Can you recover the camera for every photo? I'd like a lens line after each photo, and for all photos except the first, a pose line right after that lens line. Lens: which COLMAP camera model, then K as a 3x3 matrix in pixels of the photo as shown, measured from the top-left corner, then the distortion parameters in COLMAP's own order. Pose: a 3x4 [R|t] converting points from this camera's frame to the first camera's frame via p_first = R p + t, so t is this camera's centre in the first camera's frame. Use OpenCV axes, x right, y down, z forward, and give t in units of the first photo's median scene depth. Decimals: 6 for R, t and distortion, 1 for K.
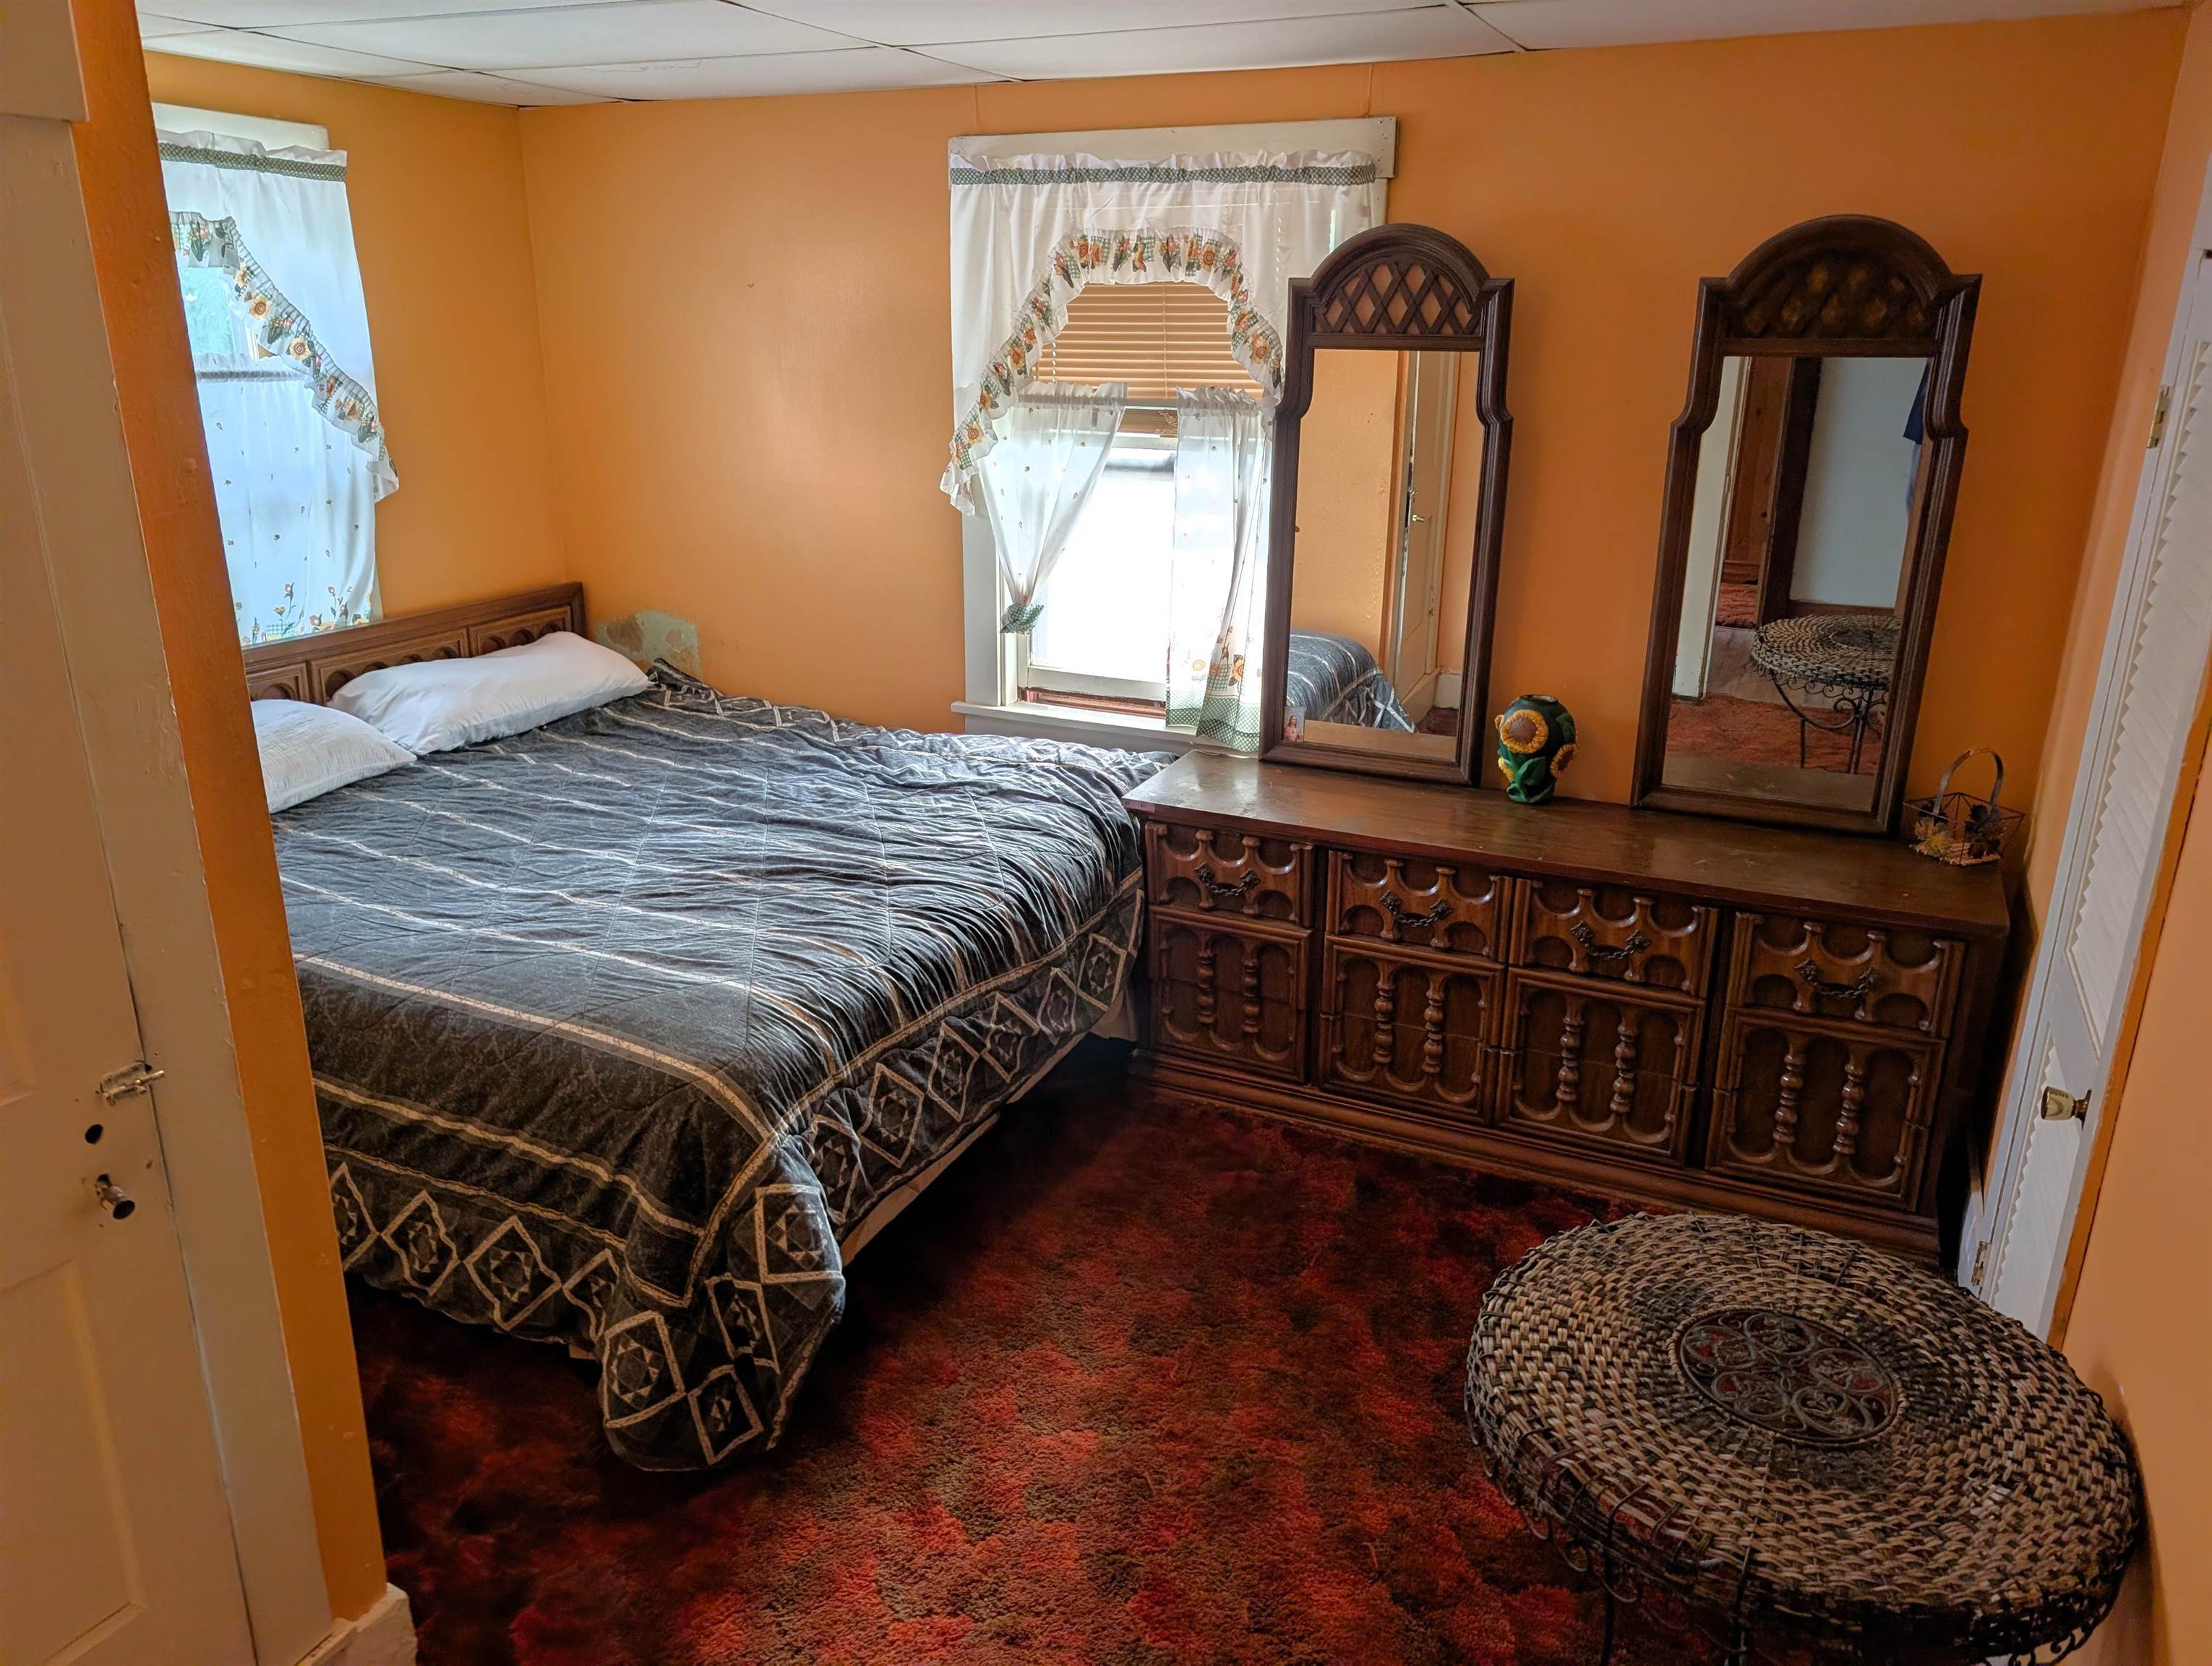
lens RADIAL K [[1590.1, 0, 1119.2], [0, 1590.1, 830.1], [0, 0, 1]] dist [0.010628, -0.003736]
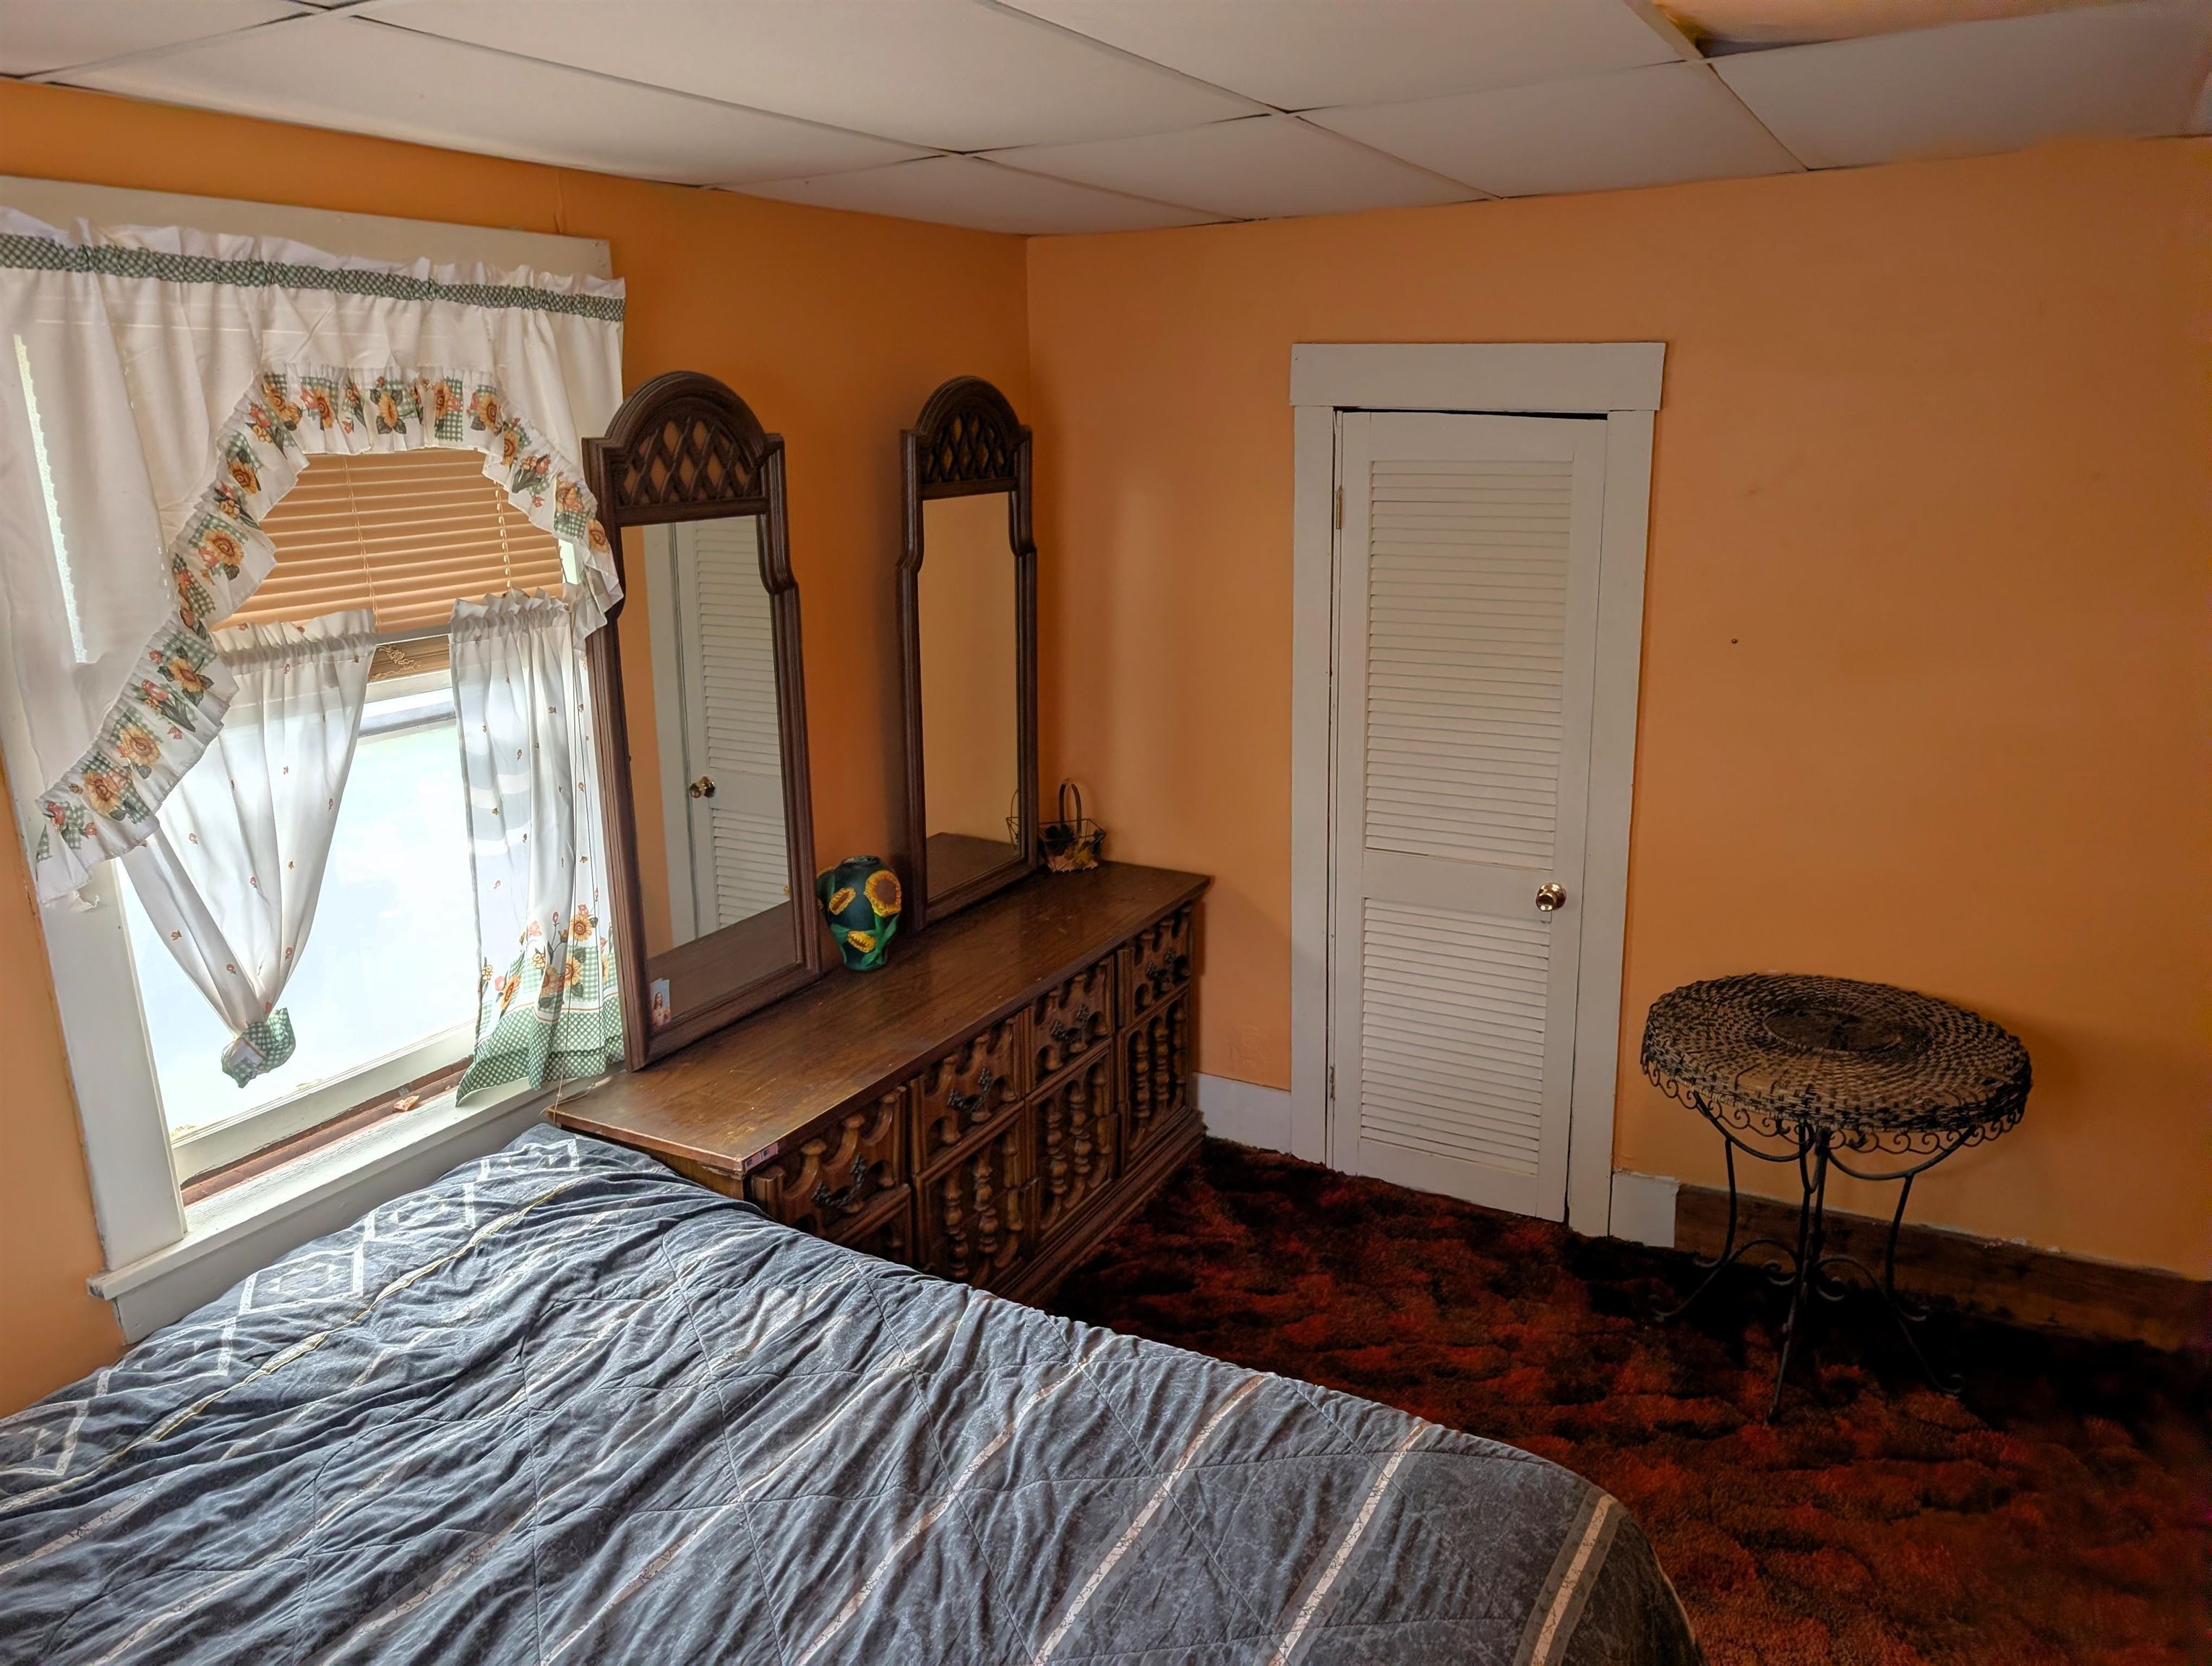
lens RADIAL K [[1590.1, 0, 1116.4], [0, 1590.1, 824.7], [0, 0, 1]] dist [0.010628, -0.003736]
pose [[0.052839, -0.258433, 0.964583, -0.619062], [0.321679, 0.918849, 0.228559, -0.260048], [-0.945373, 0.298209, 0.131684, 0.690303]]
